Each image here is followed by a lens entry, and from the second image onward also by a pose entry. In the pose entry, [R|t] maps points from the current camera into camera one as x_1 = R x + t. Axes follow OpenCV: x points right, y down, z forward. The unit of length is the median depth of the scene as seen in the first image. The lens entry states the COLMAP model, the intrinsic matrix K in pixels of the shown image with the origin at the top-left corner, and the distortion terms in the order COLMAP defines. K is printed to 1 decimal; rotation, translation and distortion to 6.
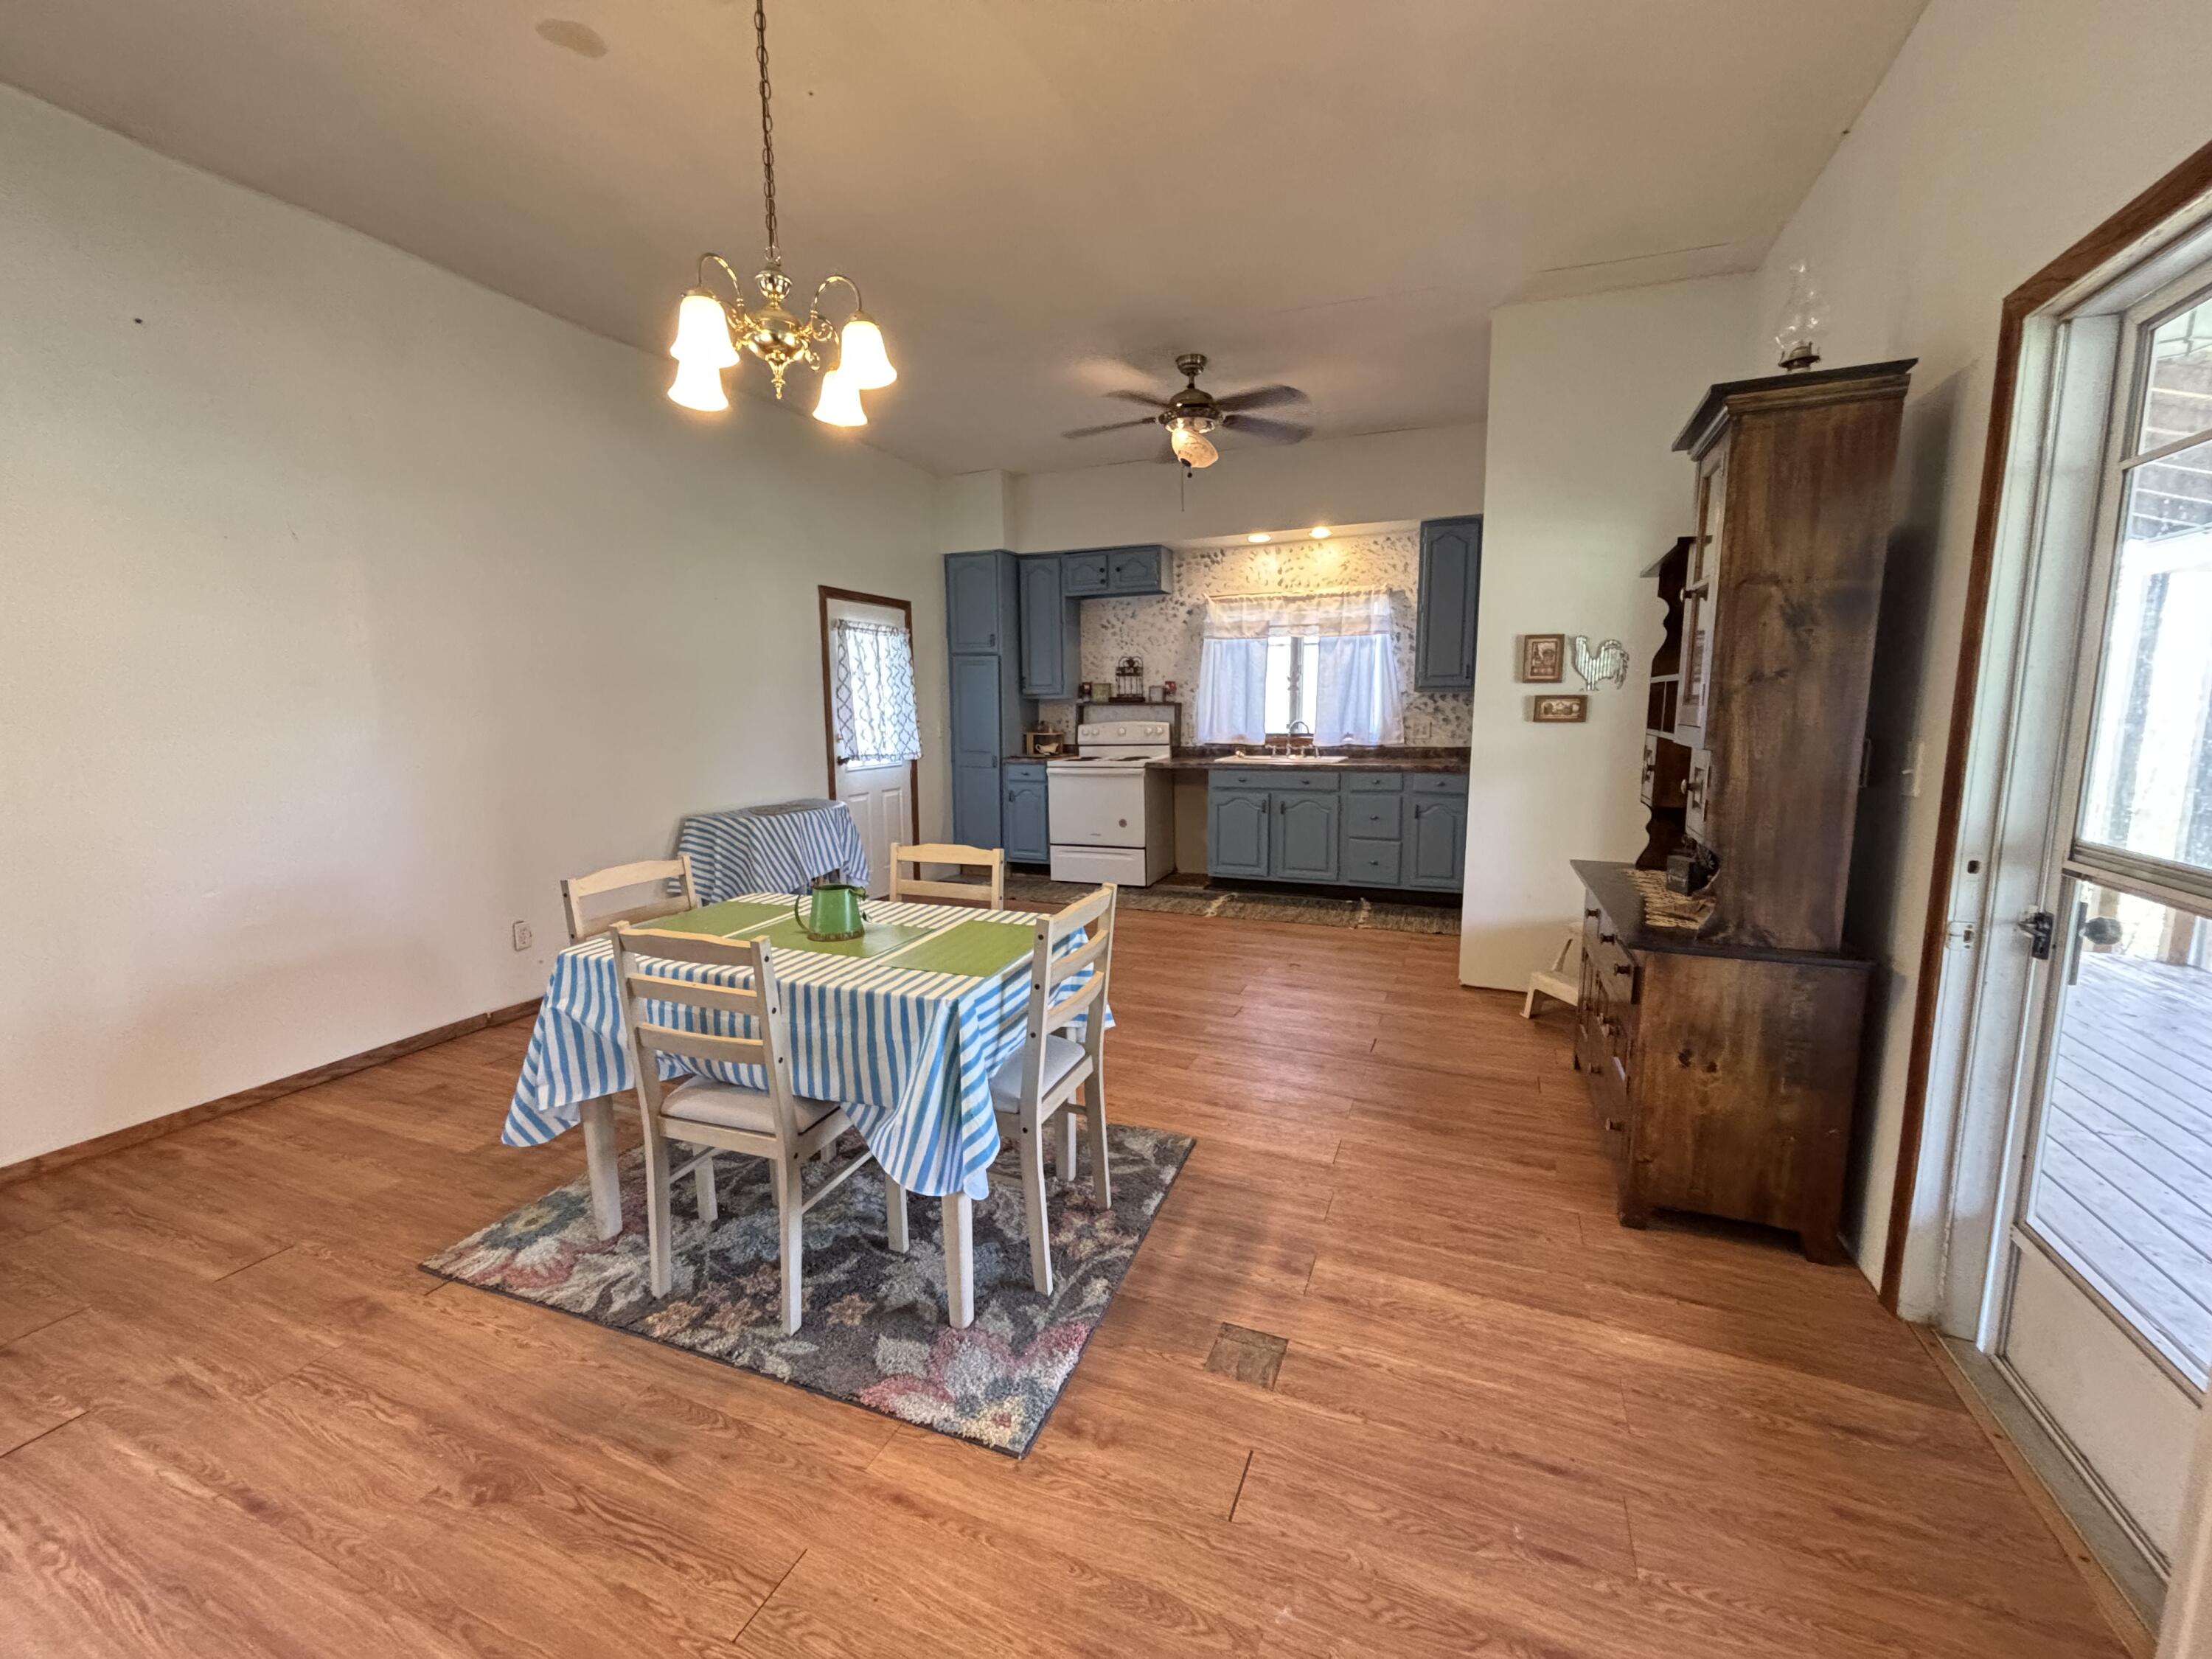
lens RADIAL K [[896.1, 0, 1114.2], [0, 896.1, 831.5], [0, 0, 1]] dist [0.008212, -0.001489]
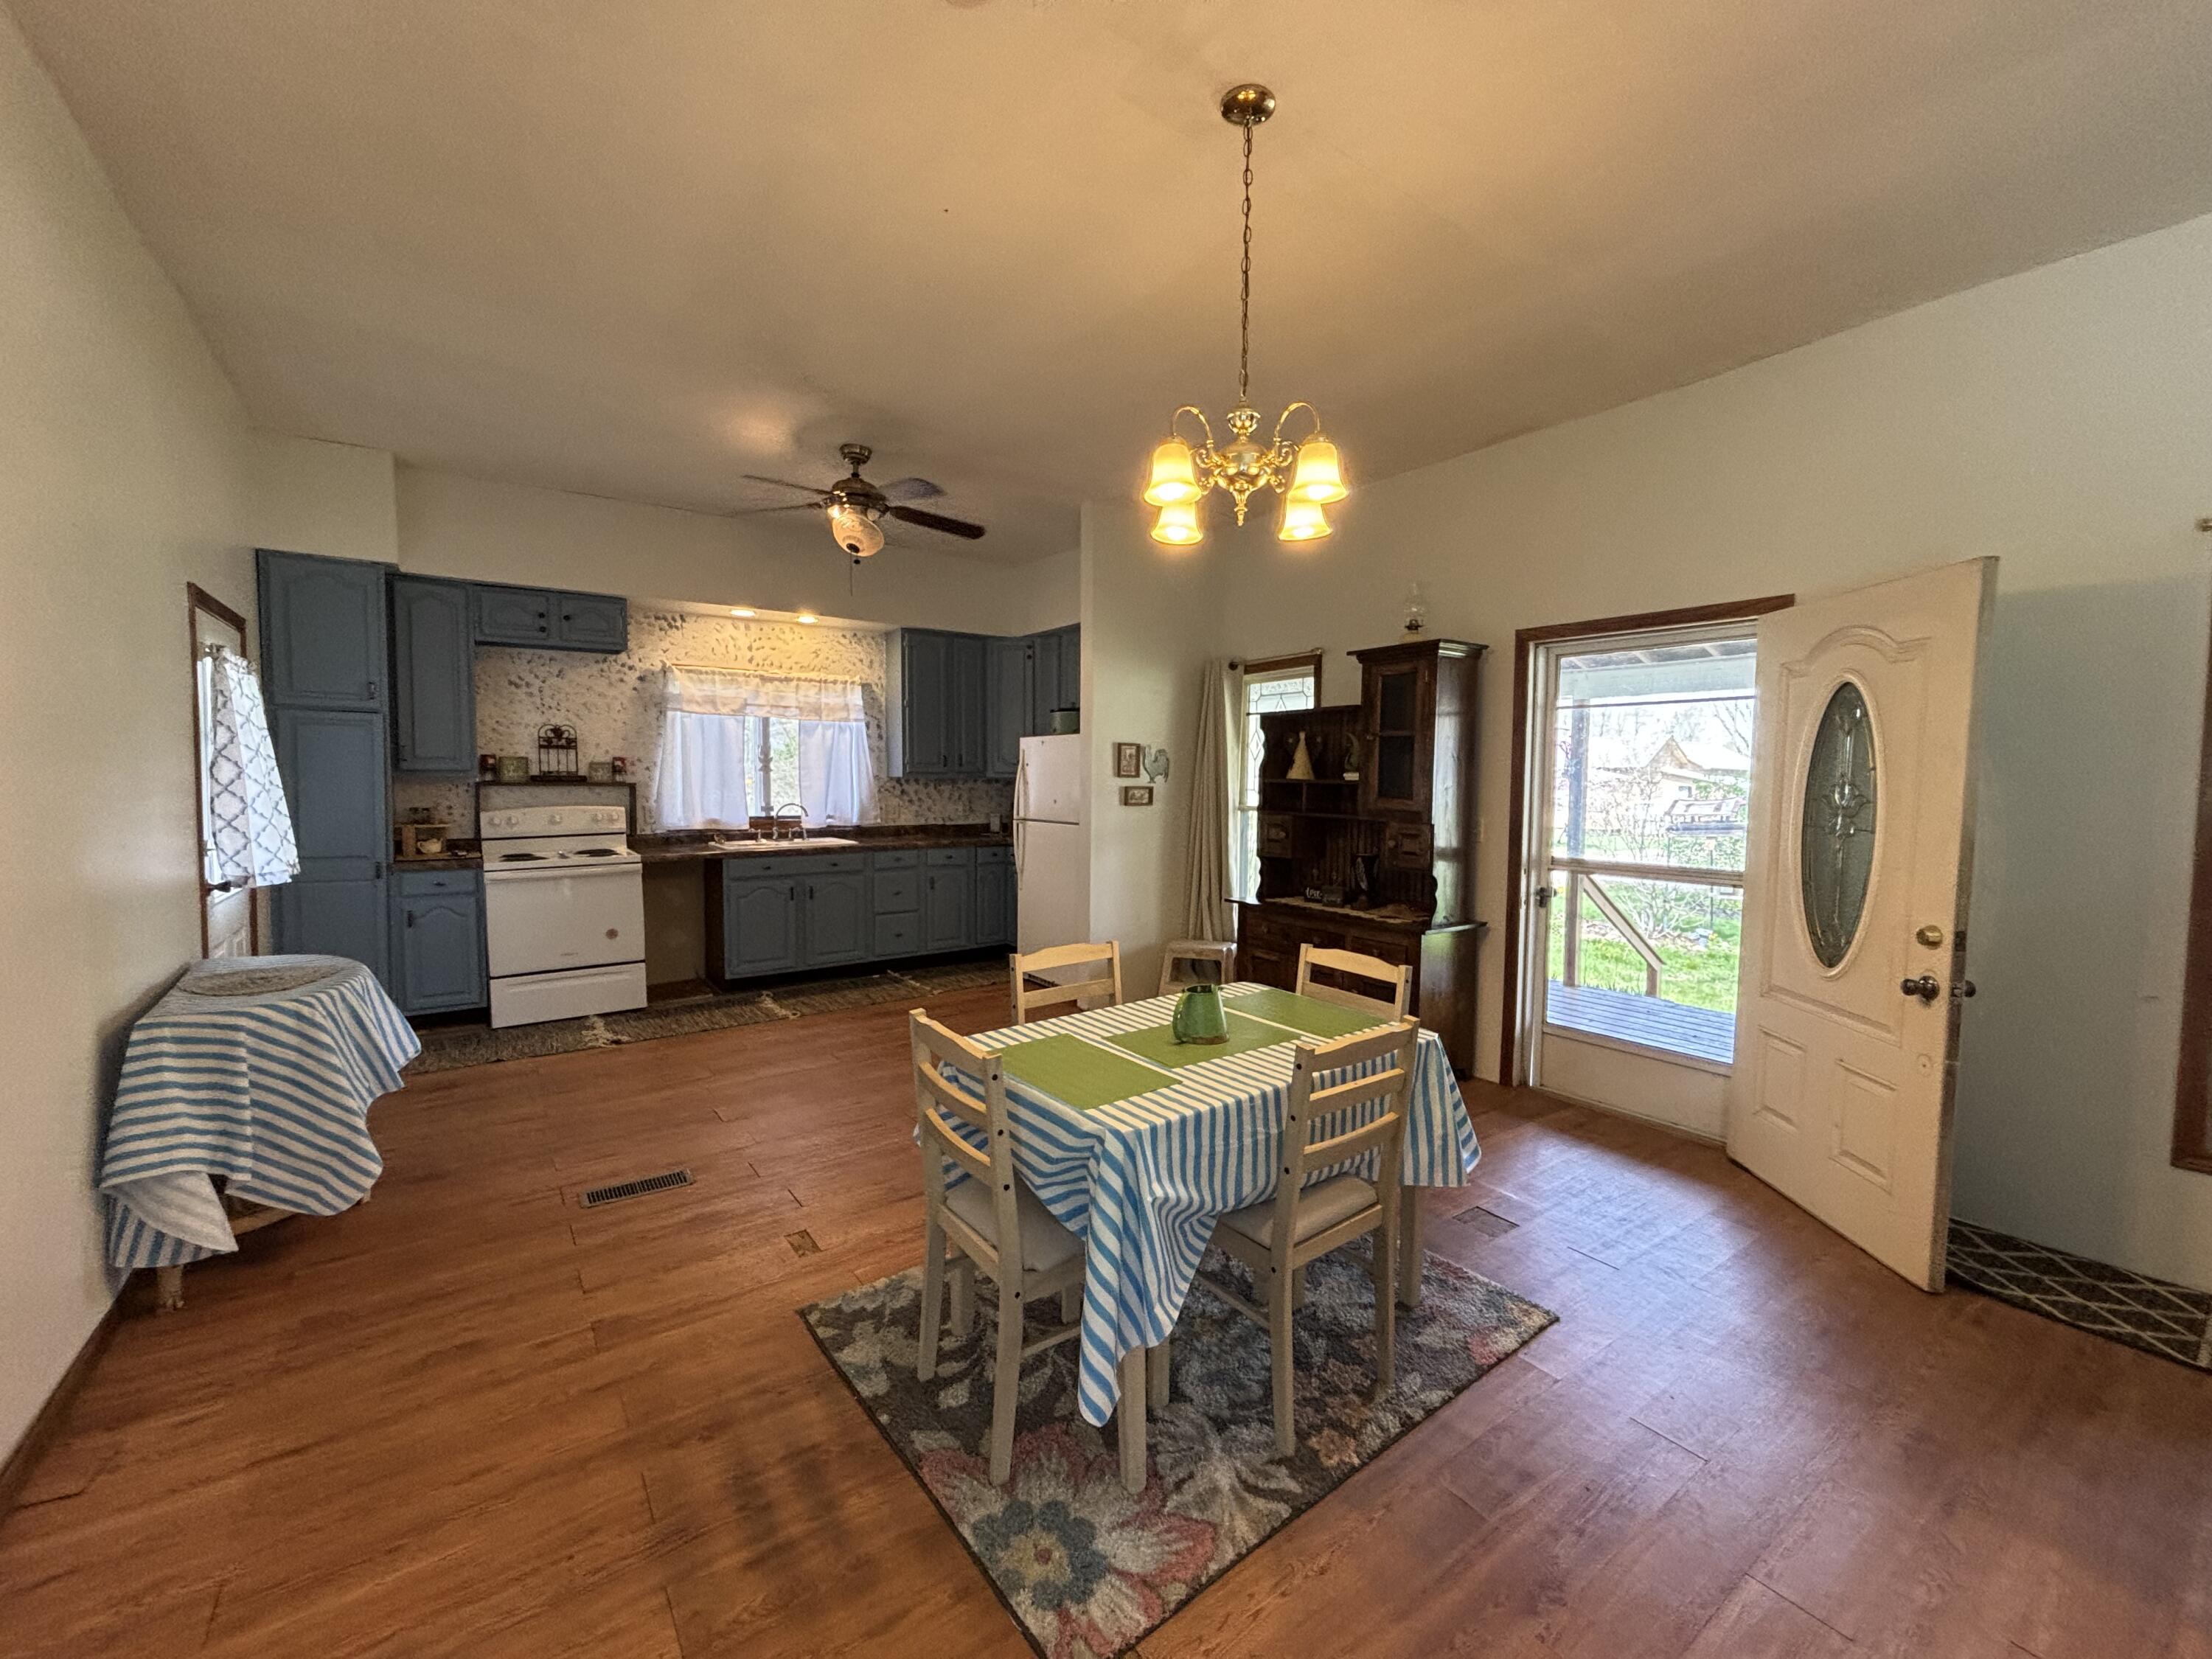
lens RADIAL K [[896.1, 0, 1106.6], [0, 896.1, 823.4], [0, 0, 1]] dist [0.008212, -0.001489]
pose [[0.519052, -0.033898, 0.854070, -0.442990], [0.106705, 0.993966, -0.025399, -0.039535], [-0.848056, 0.104317, 0.519537, 0.198752]]
